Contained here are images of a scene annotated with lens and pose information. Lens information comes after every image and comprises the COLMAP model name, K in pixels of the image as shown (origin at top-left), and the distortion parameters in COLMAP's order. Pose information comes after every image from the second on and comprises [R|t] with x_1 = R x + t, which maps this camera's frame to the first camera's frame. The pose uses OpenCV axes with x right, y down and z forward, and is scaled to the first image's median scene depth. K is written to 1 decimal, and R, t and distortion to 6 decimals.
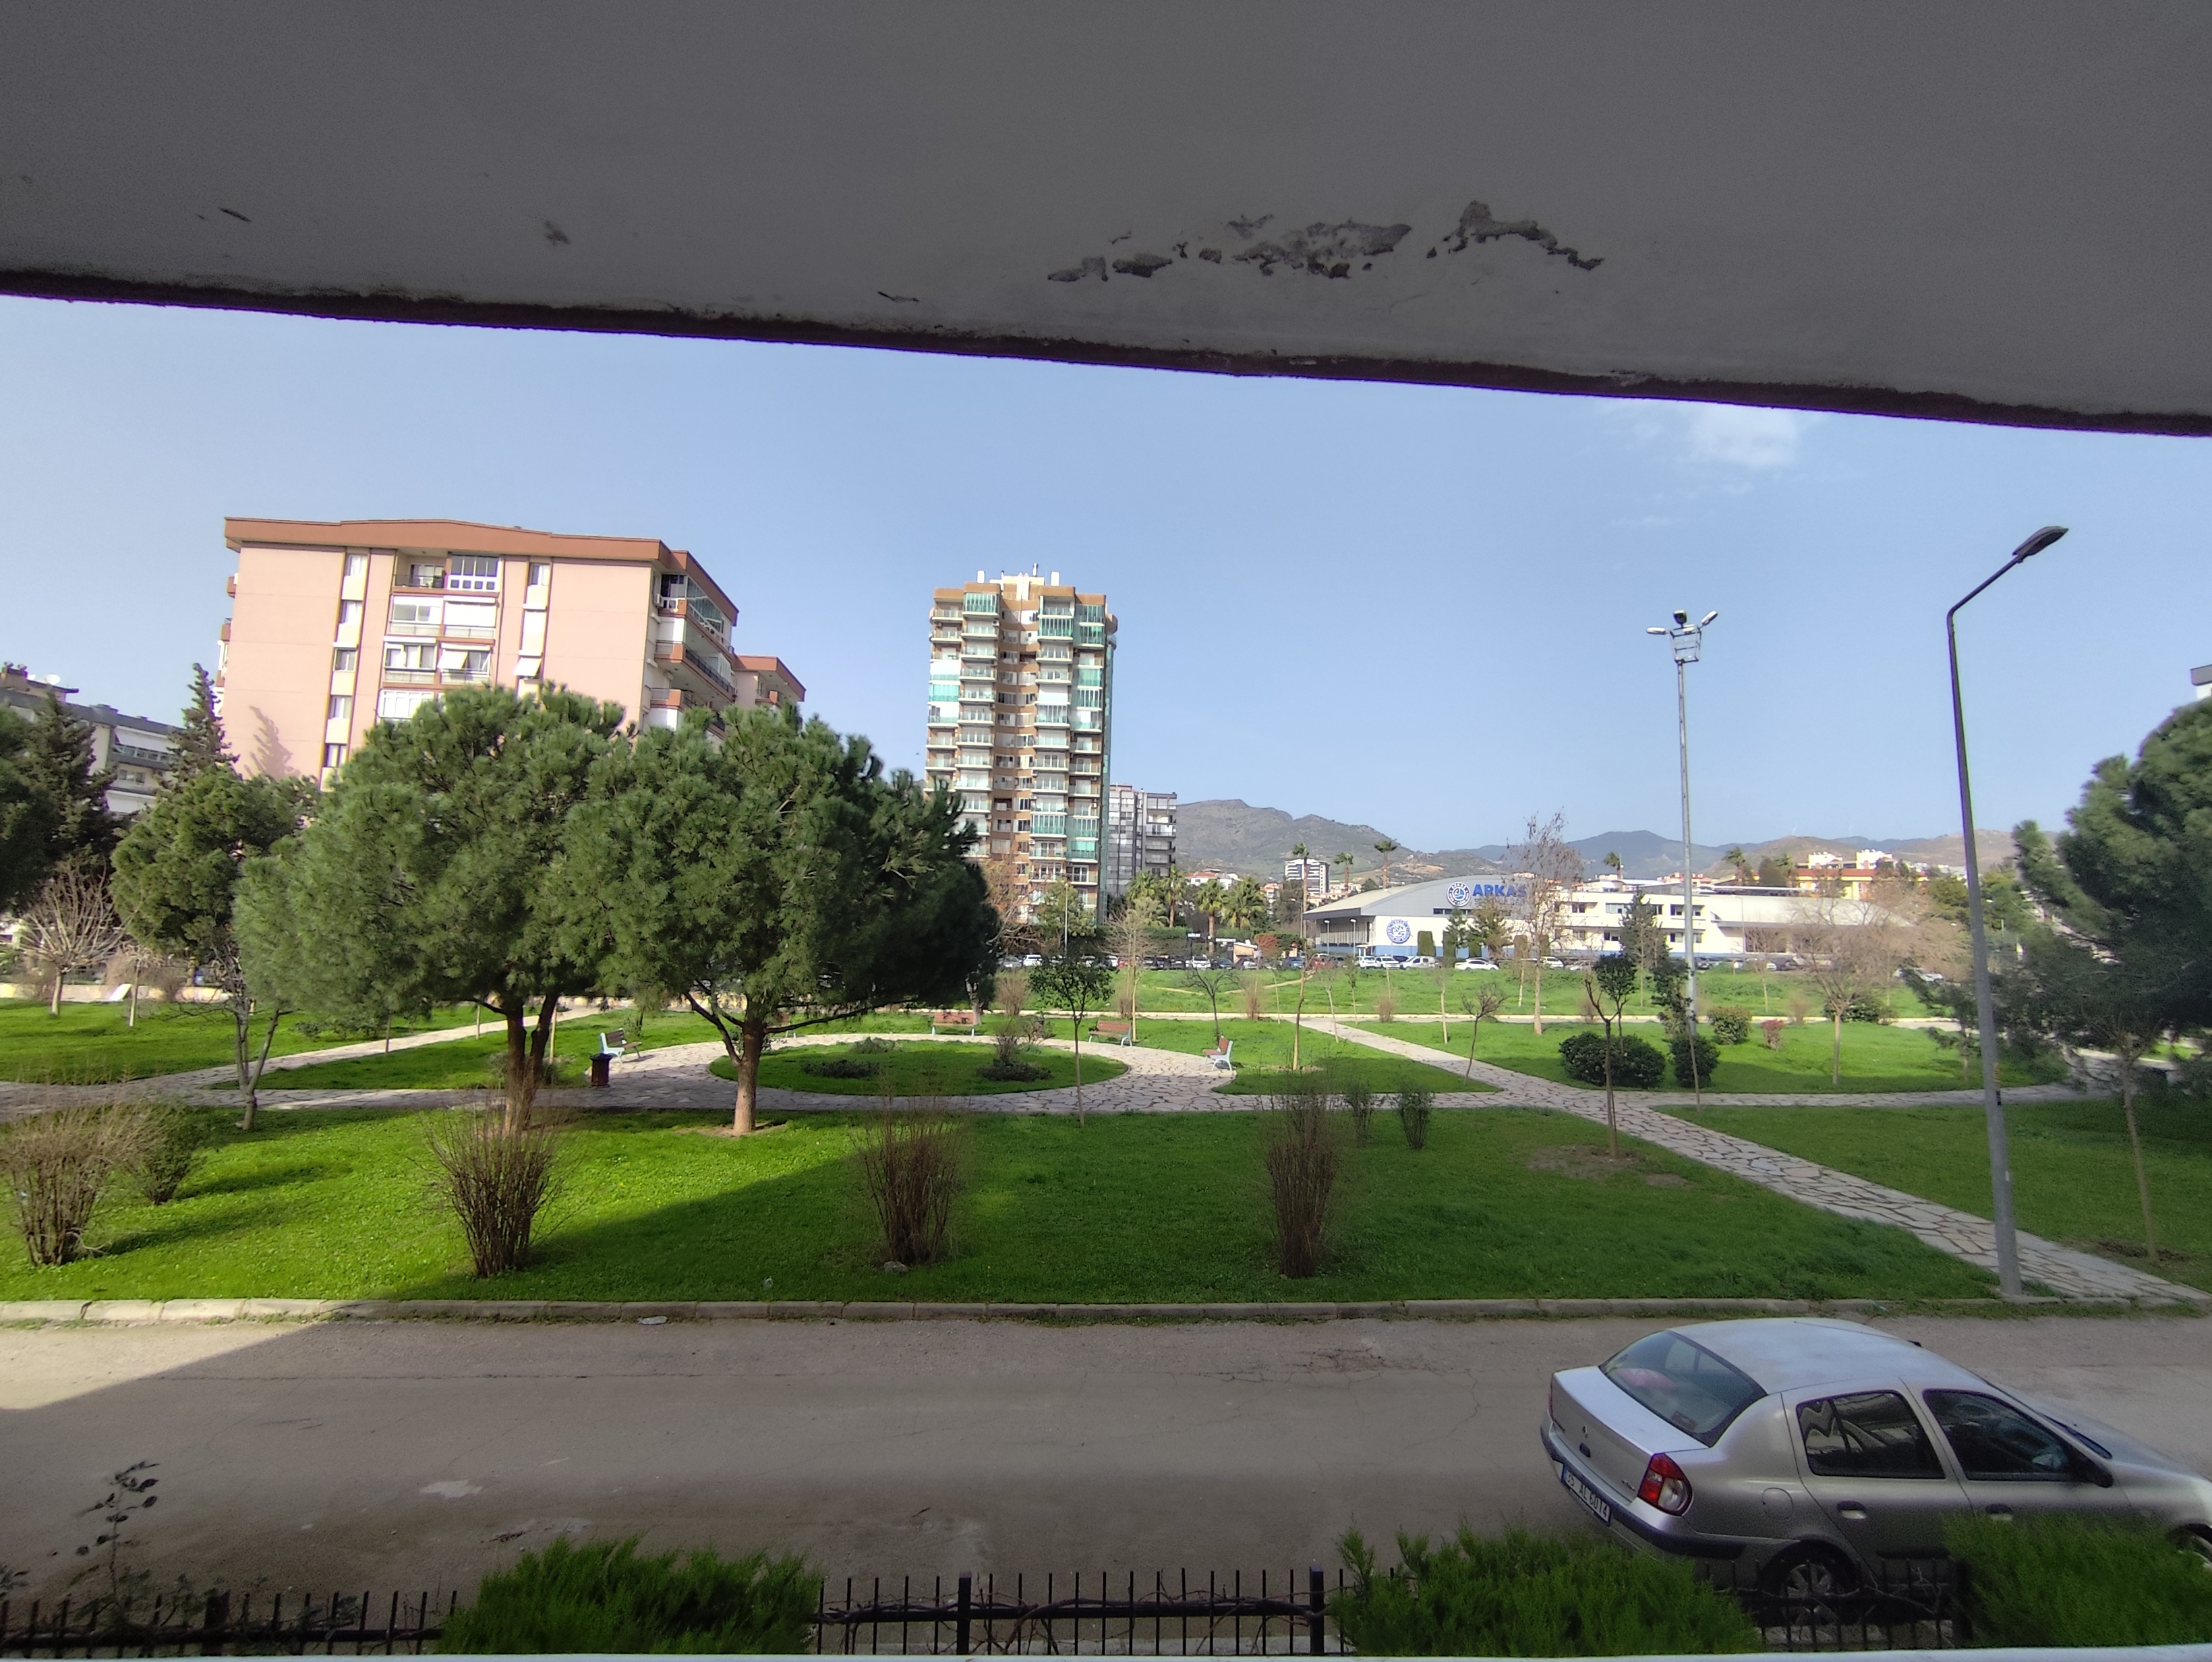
lens RADIAL K [[1000.9, 0, 1099.3], [0, 1000.9, 831.6], [0, 0, 1]] dist [-0.041750, 0.026115]
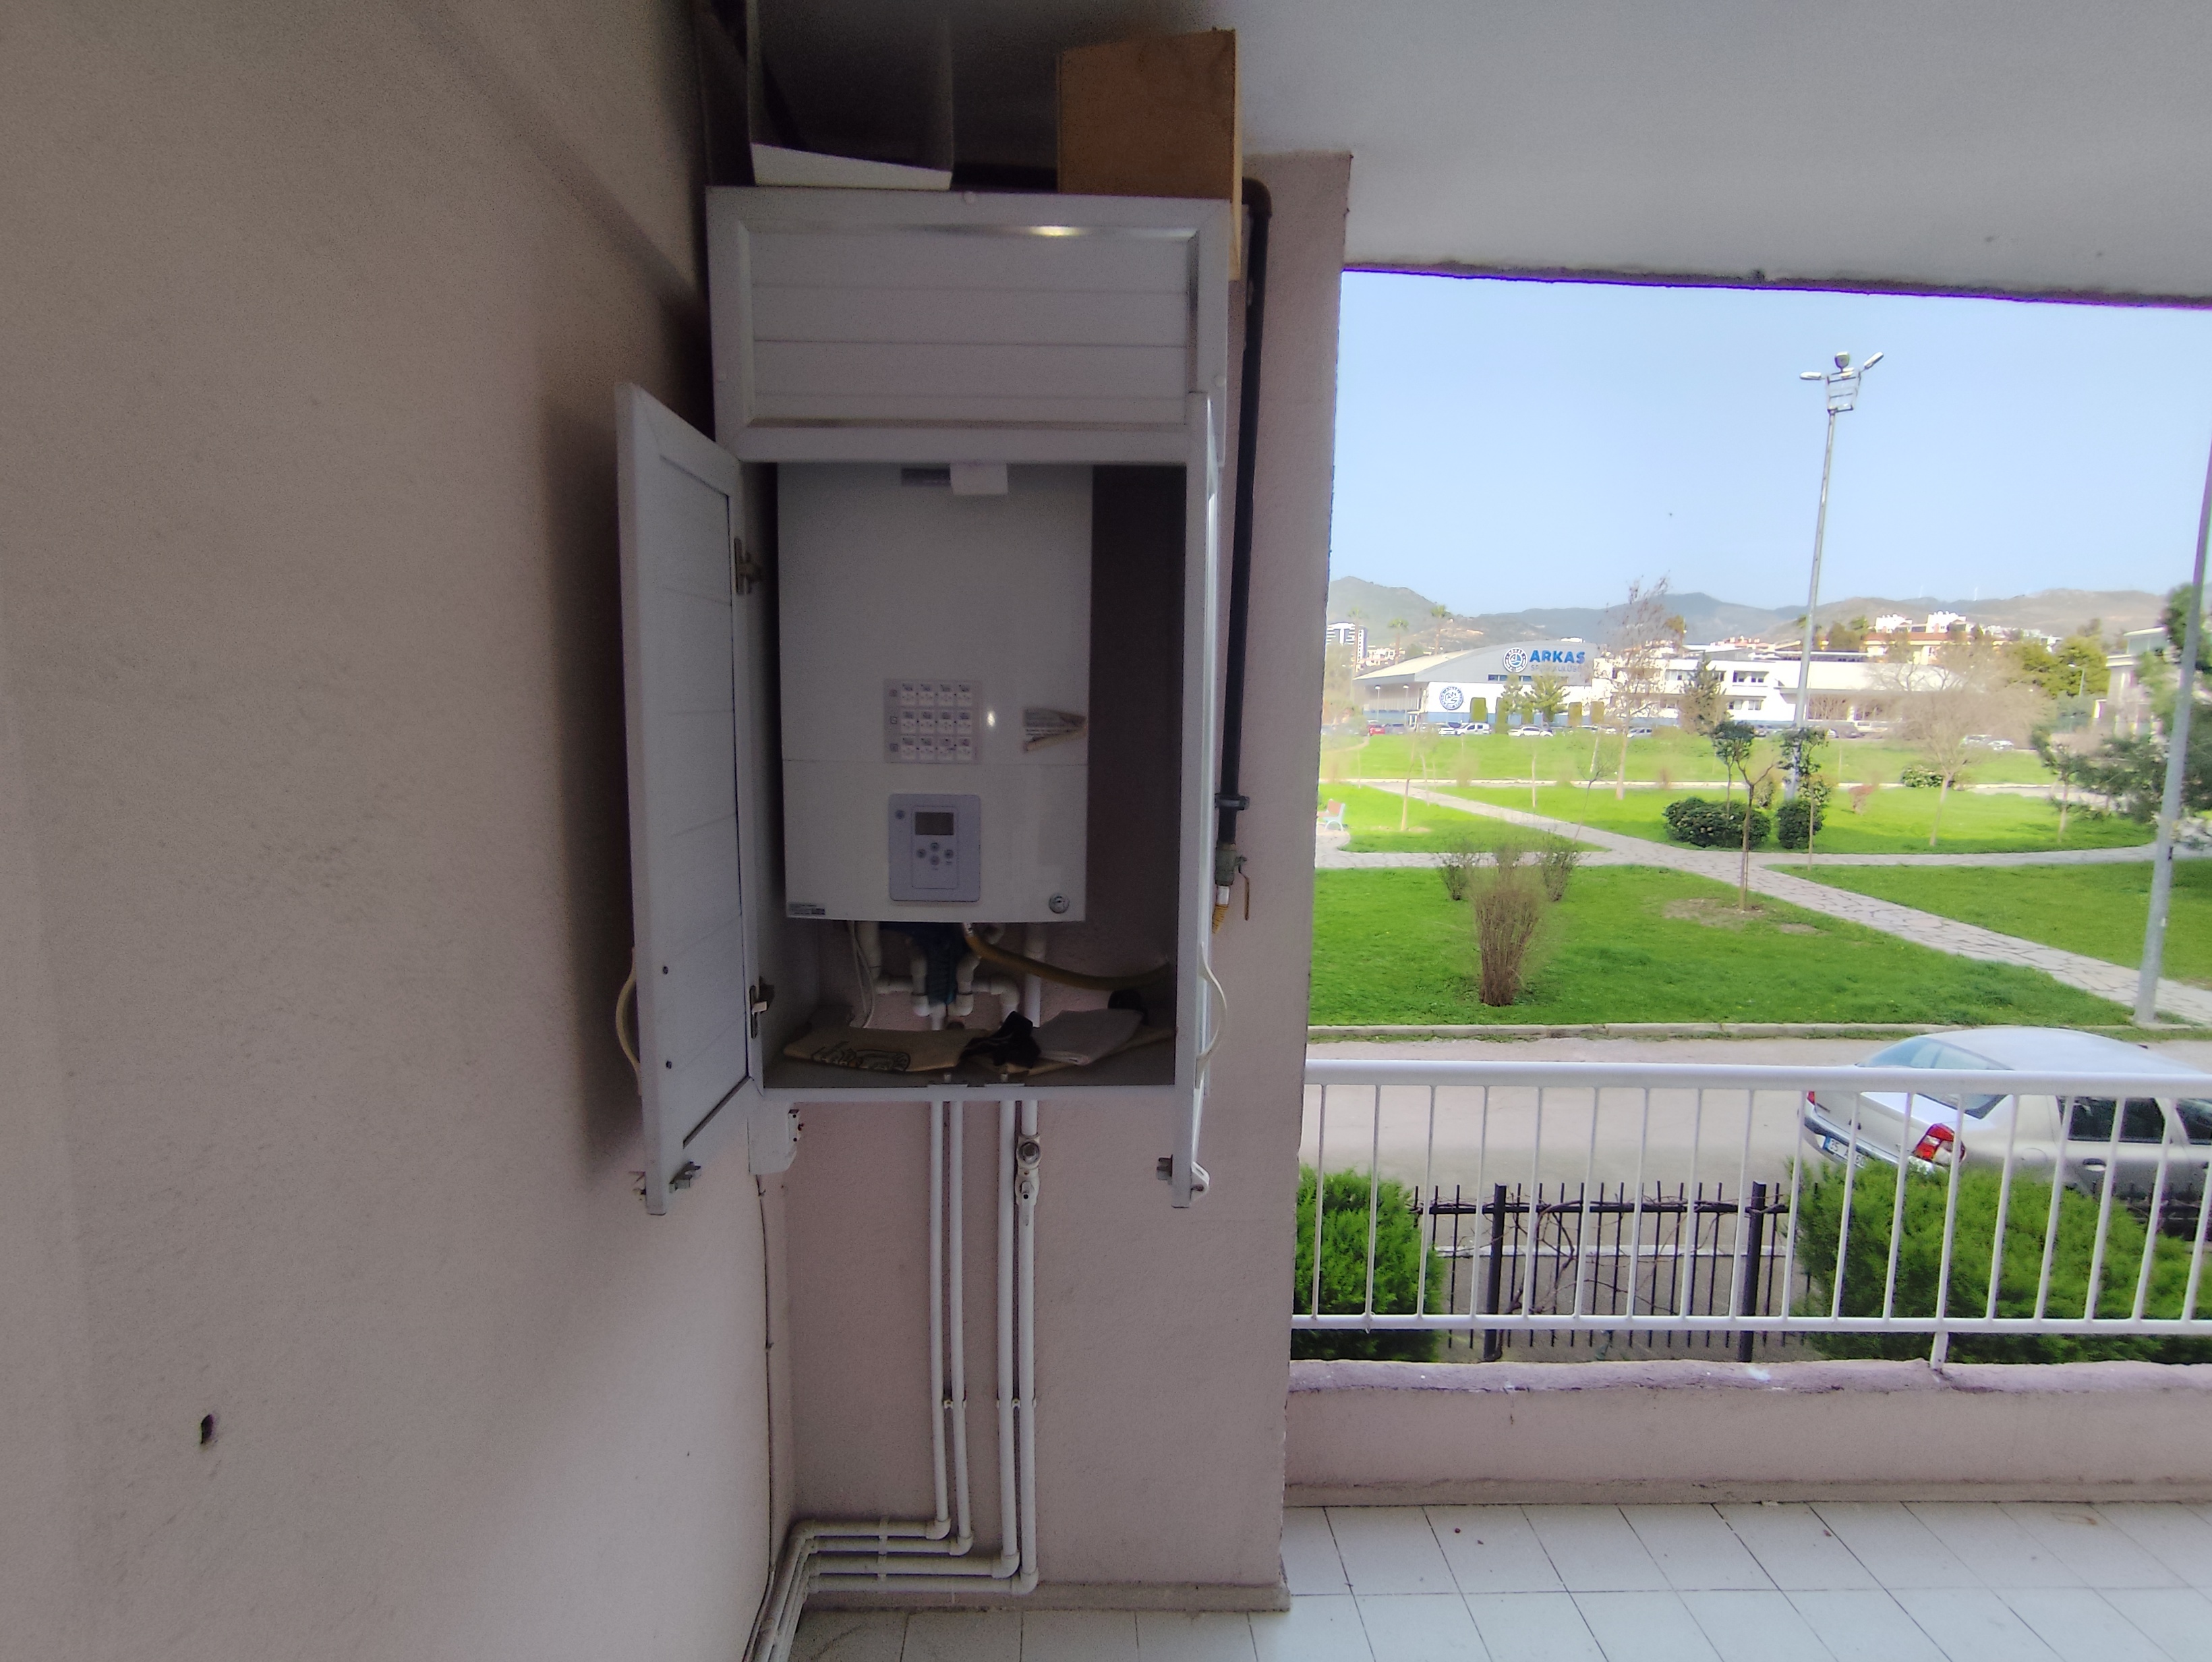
lens RADIAL K [[1010.3, 0, 1135.8], [0, 1010.3, 826.5], [0, 0, 1]] dist [-0.000695, 0.016695]
pose [[0.999983, -0.001521, 0.005640, -0.099836], [0.000218, 0.974567, 0.224095, -0.004048], [-0.005837, -0.224090, 0.974551, -0.034927]]
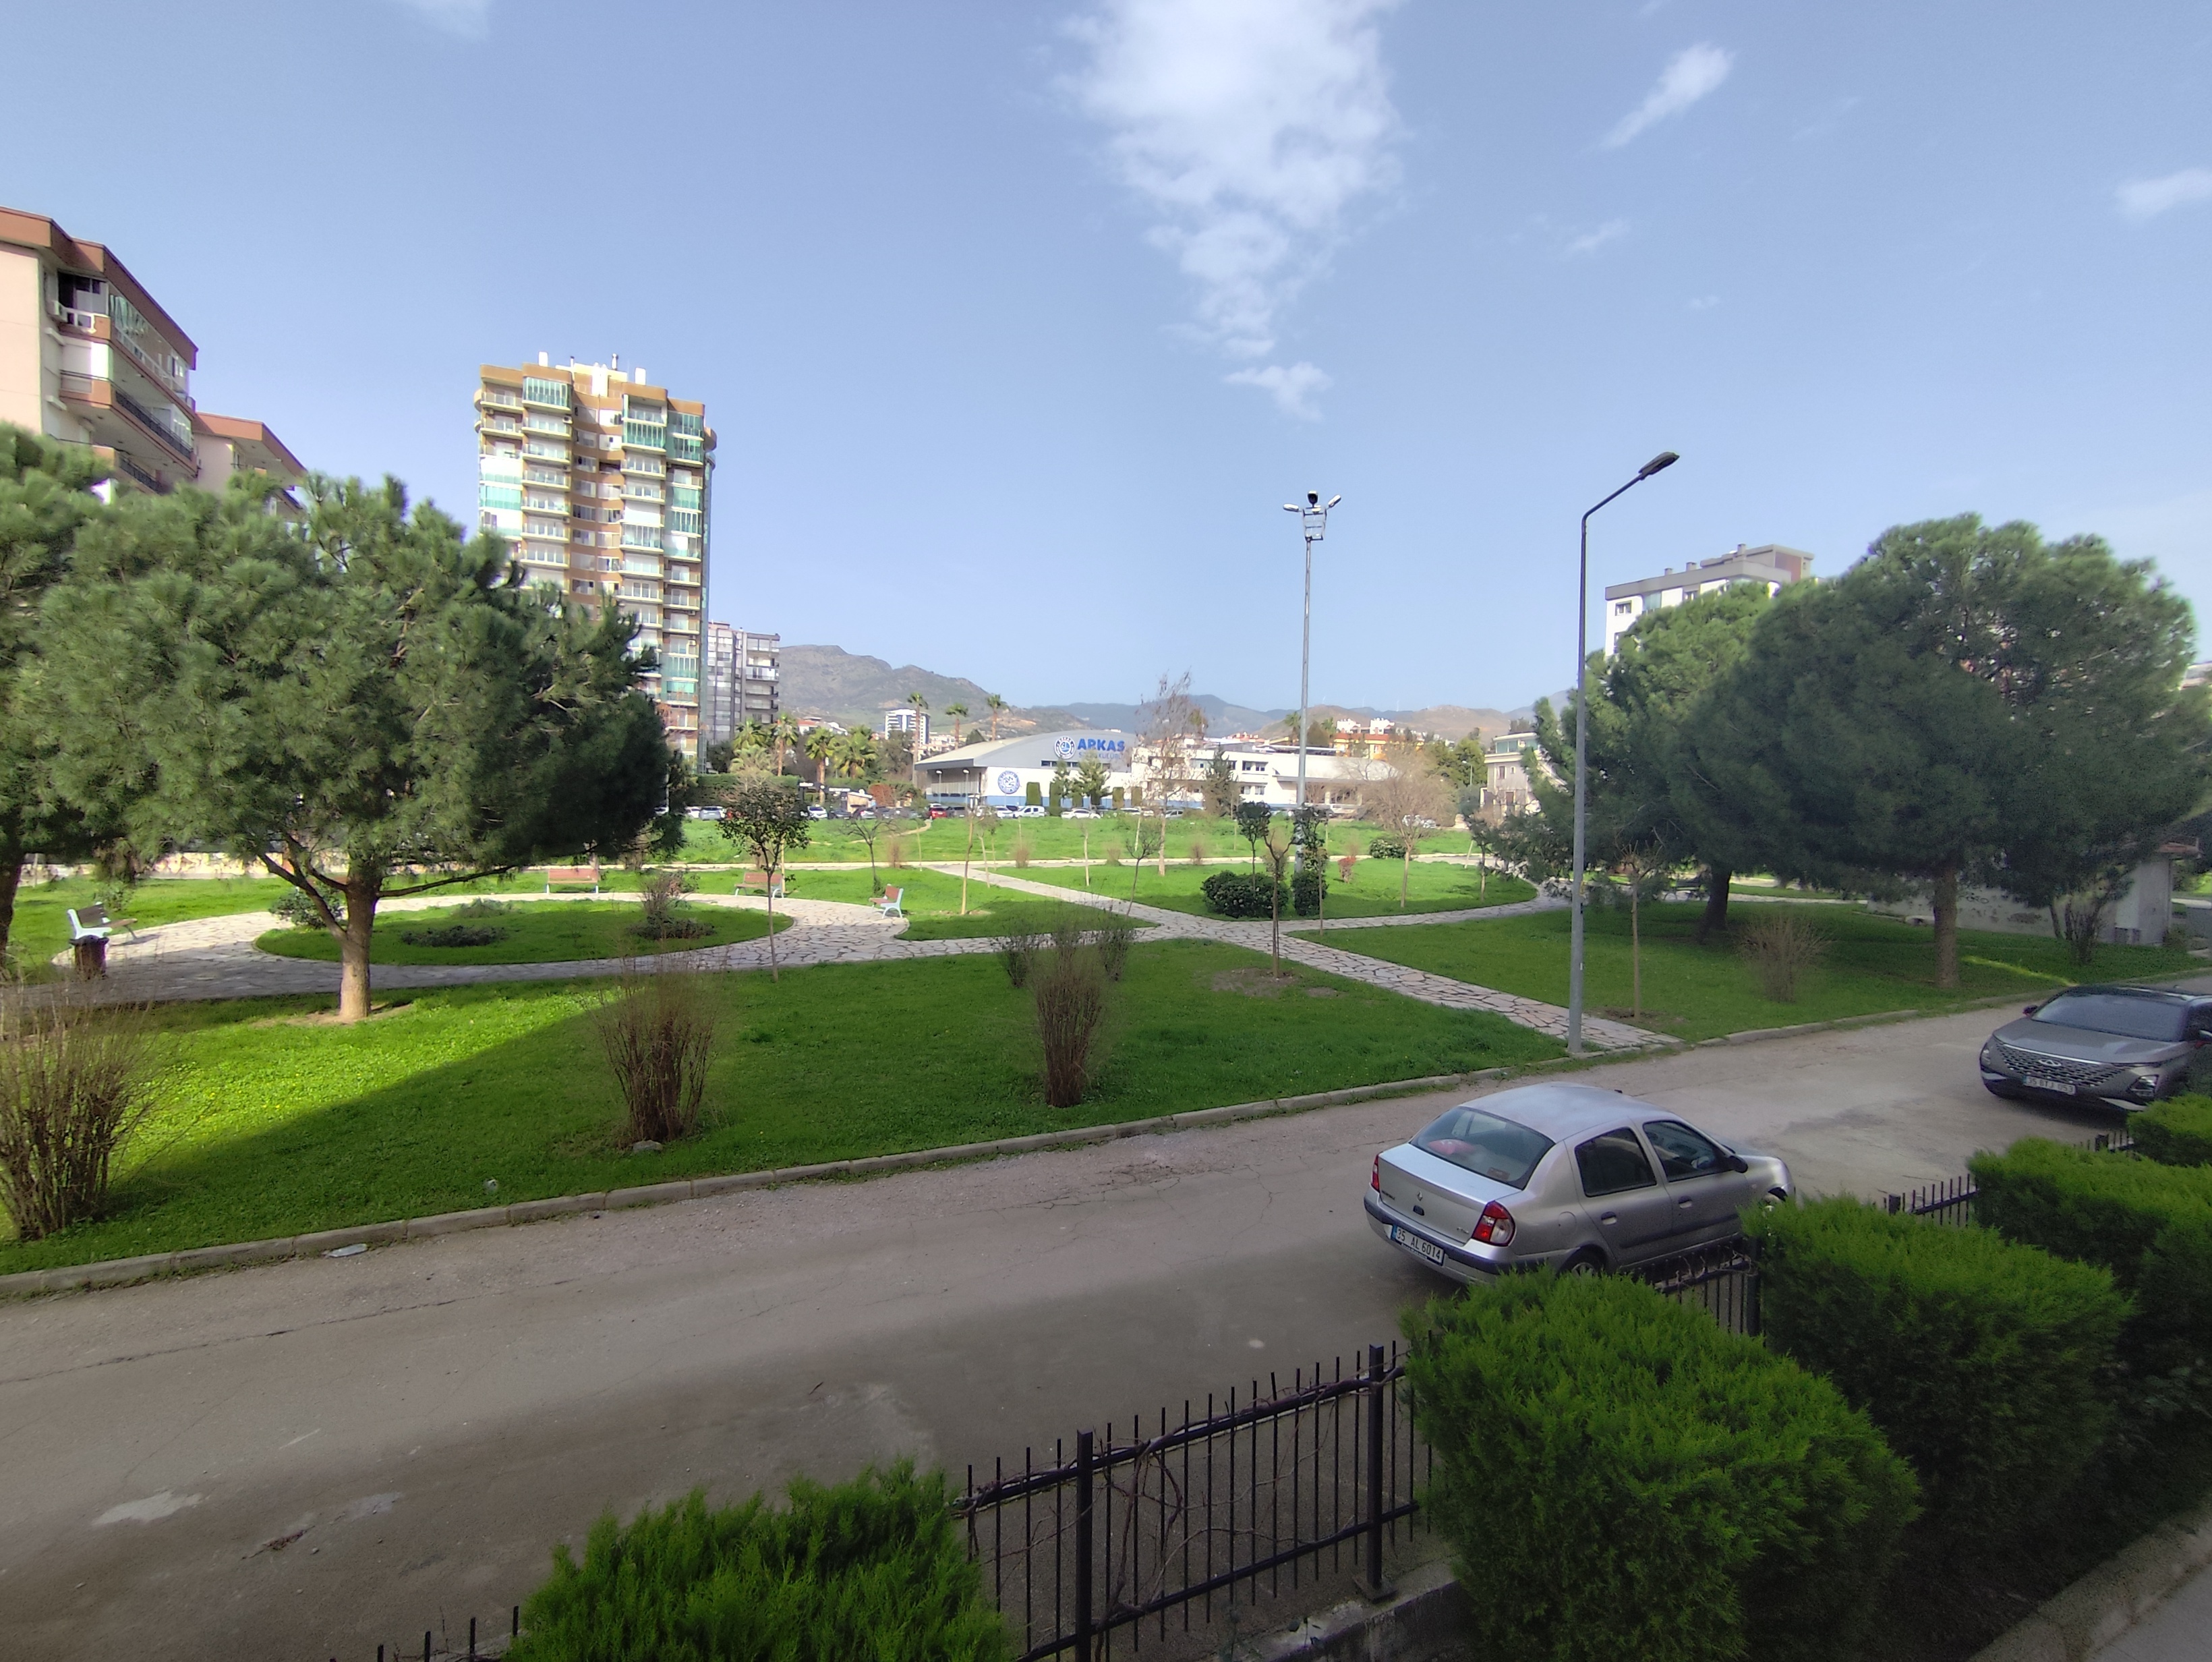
lens RADIAL K [[1000.9, 0, 1099.3], [0, 1000.9, 831.6], [0, 0, 1]] dist [-0.041750, 0.026115]
pose [[0.922879, -0.013405, 0.384857, -0.075378], [-0.043766, 0.989267, 0.139408, 0.007864], [-0.382595, -0.145500, 0.912387, 0.033444]]
